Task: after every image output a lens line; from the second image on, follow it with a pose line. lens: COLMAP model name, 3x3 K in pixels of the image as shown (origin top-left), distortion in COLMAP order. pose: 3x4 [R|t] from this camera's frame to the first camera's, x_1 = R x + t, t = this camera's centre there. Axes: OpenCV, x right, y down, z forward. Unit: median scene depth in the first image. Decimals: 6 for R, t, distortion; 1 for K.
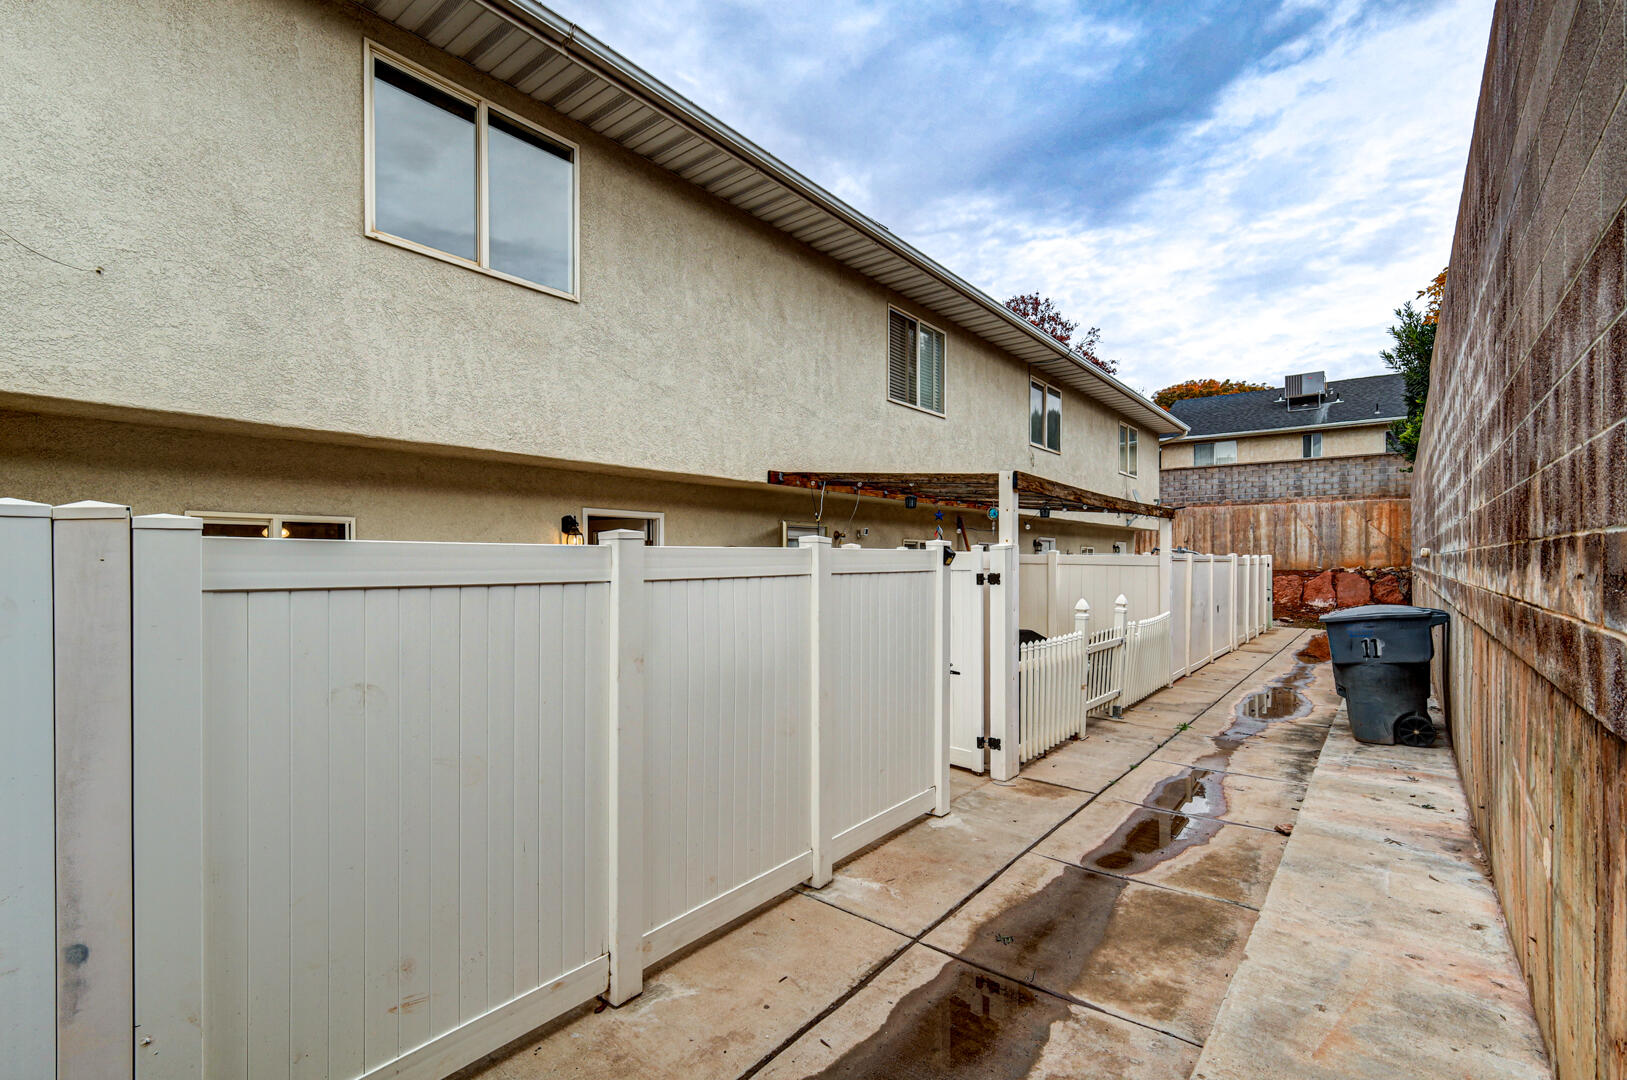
lens RADIAL K [[707.3, 0, 829.5], [0, 707.3, 563.1], [0, 0, 1]] dist [0.008608, -0.000659]
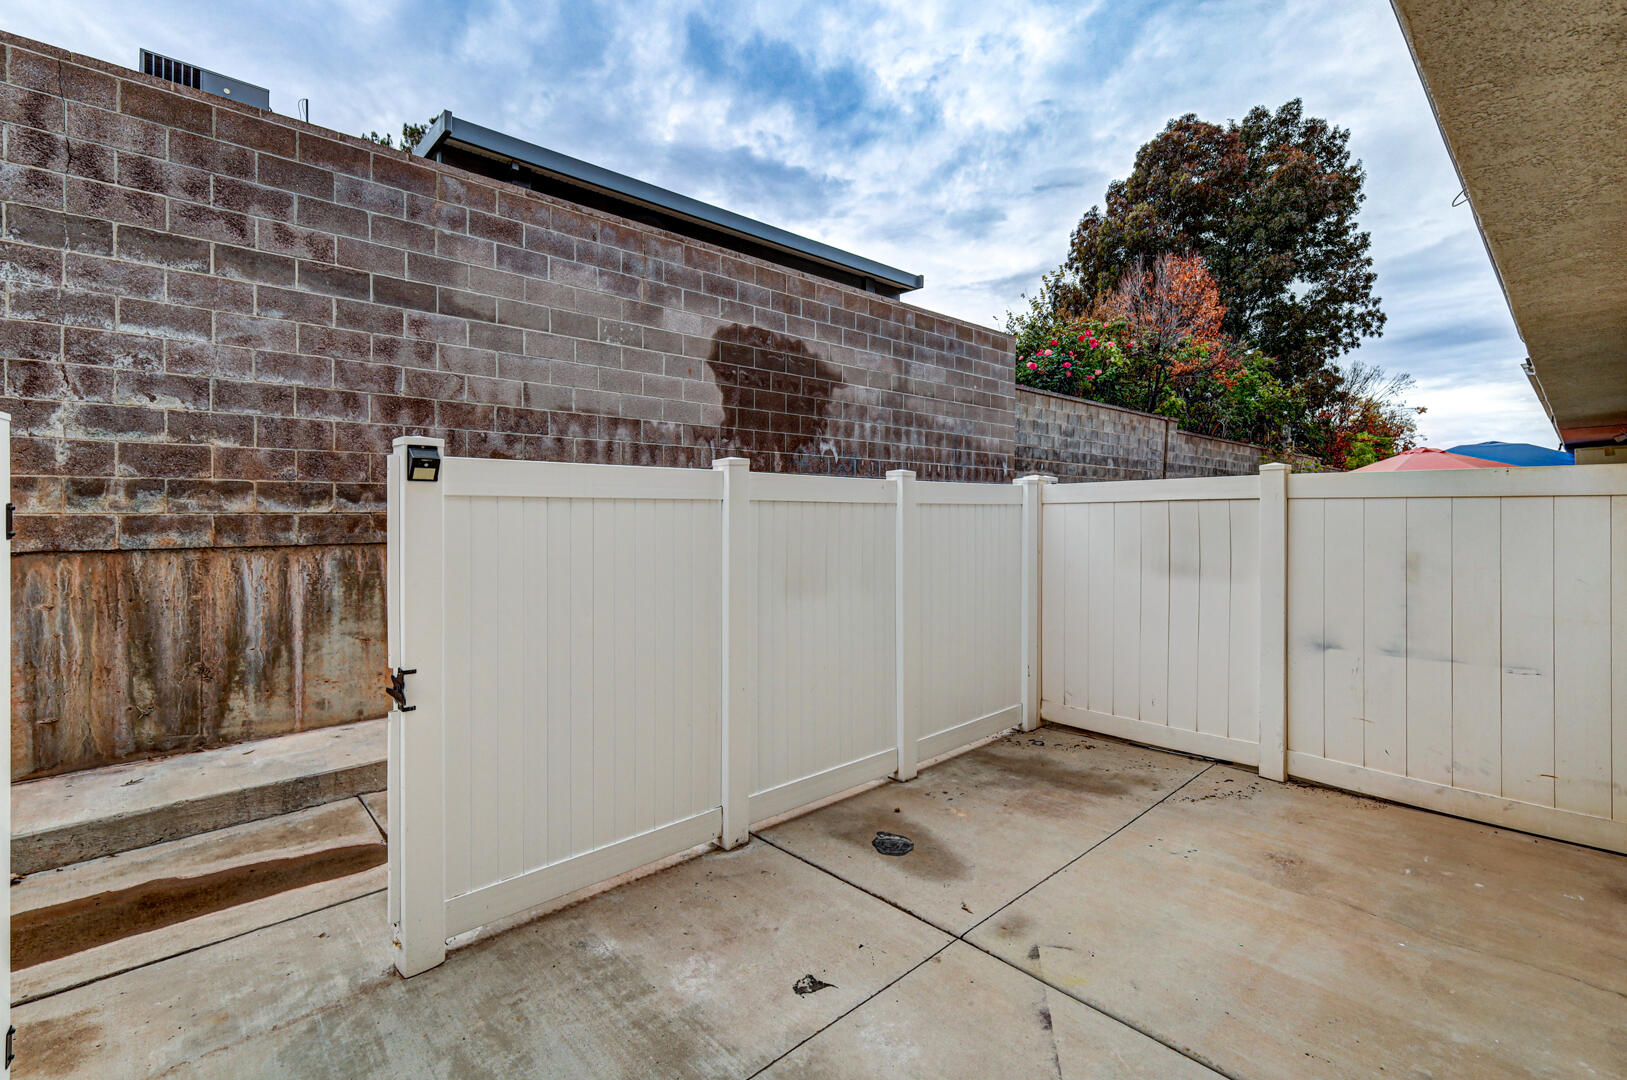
lens RADIAL K [[707.3, 0, 817.3], [0, 707.3, 532.0], [0, 0, 1]] dist [0.008608, -0.000659]
pose [[-0.988348, 0.000673, 0.152209, -0.280106], [0.005263, 0.999543, 0.029756, 0.030660], [-0.152120, 0.030211, -0.987900, 1.890033]]
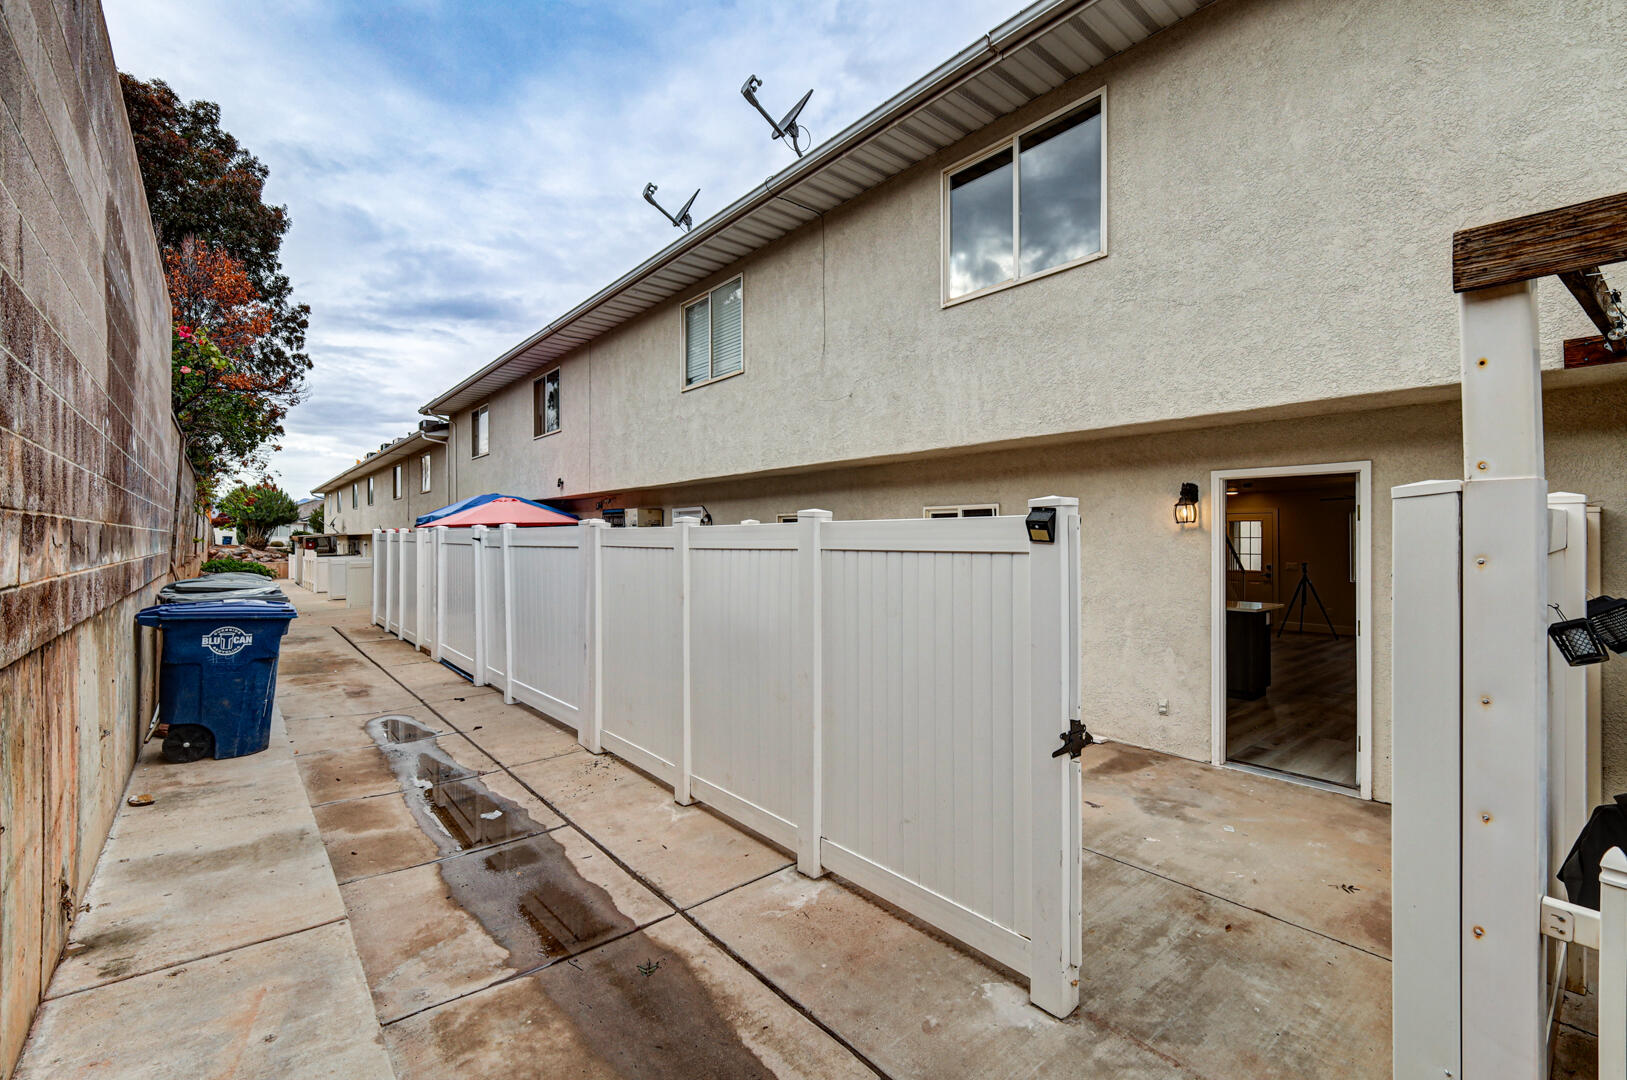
lens RADIAL K [[707.3, 0, 810.0], [0, 707.3, 537.7], [0, 0, 1]] dist [0.008608, -0.000659]
pose [[-0.201485, 0.002161, -0.979489, 0.927461], [-0.003870, 0.999988, 0.003002, -0.003387], [0.979484, 0.004395, -0.201474, 1.195876]]
